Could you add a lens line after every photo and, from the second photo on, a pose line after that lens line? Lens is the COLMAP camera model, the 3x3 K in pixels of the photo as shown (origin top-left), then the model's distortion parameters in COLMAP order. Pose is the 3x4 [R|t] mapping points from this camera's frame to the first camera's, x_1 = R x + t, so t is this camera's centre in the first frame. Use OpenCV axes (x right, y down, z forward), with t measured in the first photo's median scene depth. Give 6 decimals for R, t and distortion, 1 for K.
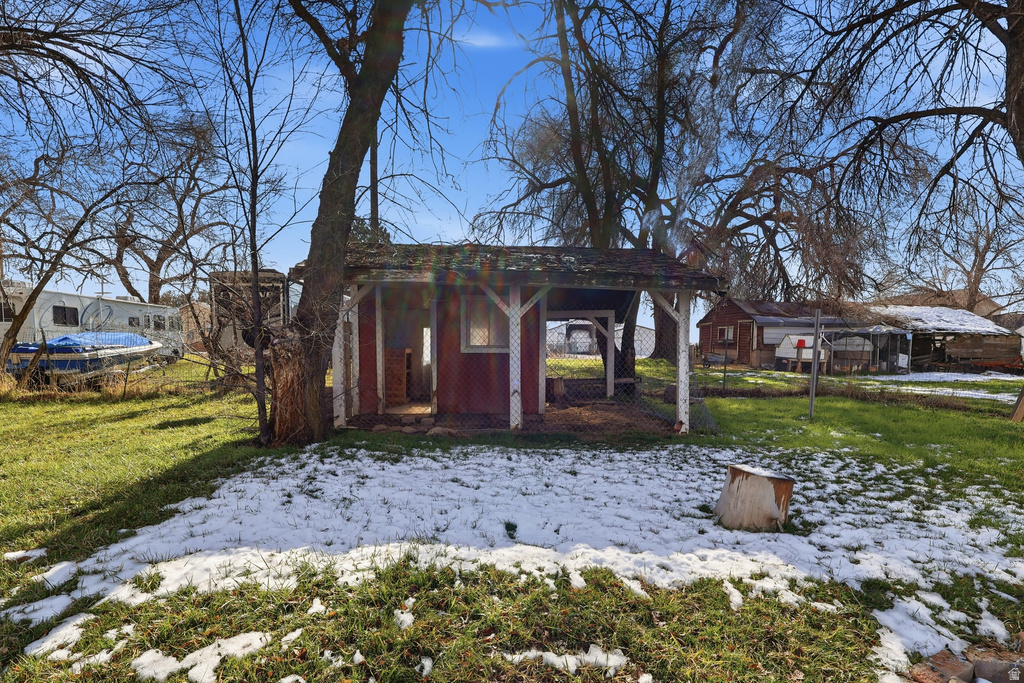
lens RADIAL K [[509.8, 0, 511.7], [0, 509.8, 363.4], [0, 0, 1]] dist [0.001320, 0.000247]
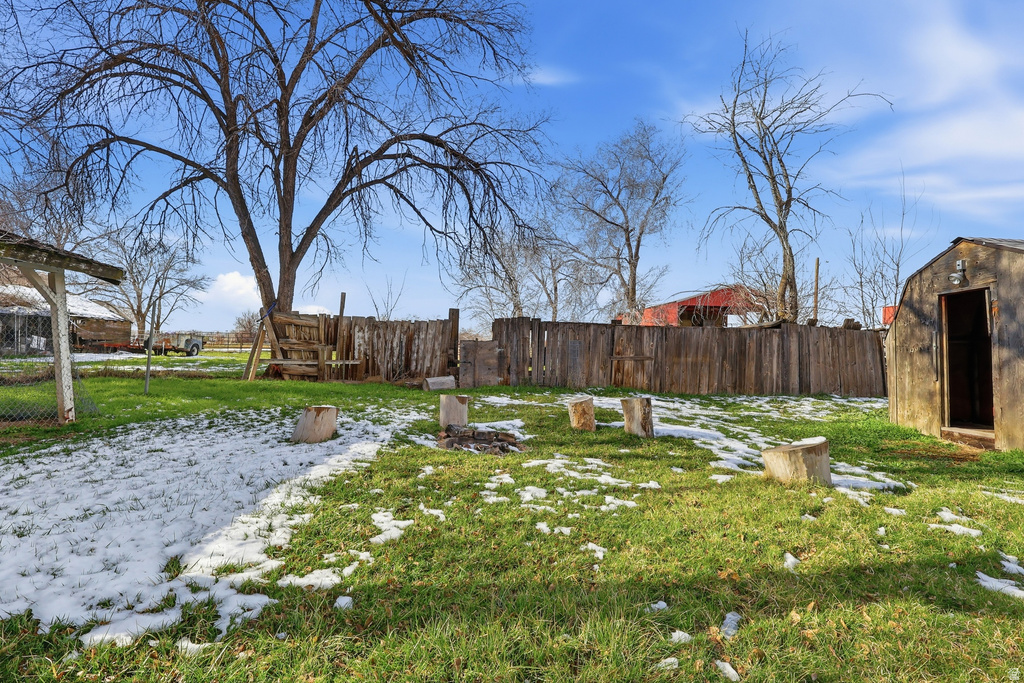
lens RADIAL K [[483.0, 0, 512.0], [0, 483.0, 341.5], [0, 0, 1]] dist [0.000982, 0.000106]
pose [[0.018079, 0.003369, 0.999831, -1.652156], [0.000658, 0.999994, -0.003381, -0.020689], [-0.999836, 0.000719, 0.018077, 0.421293]]
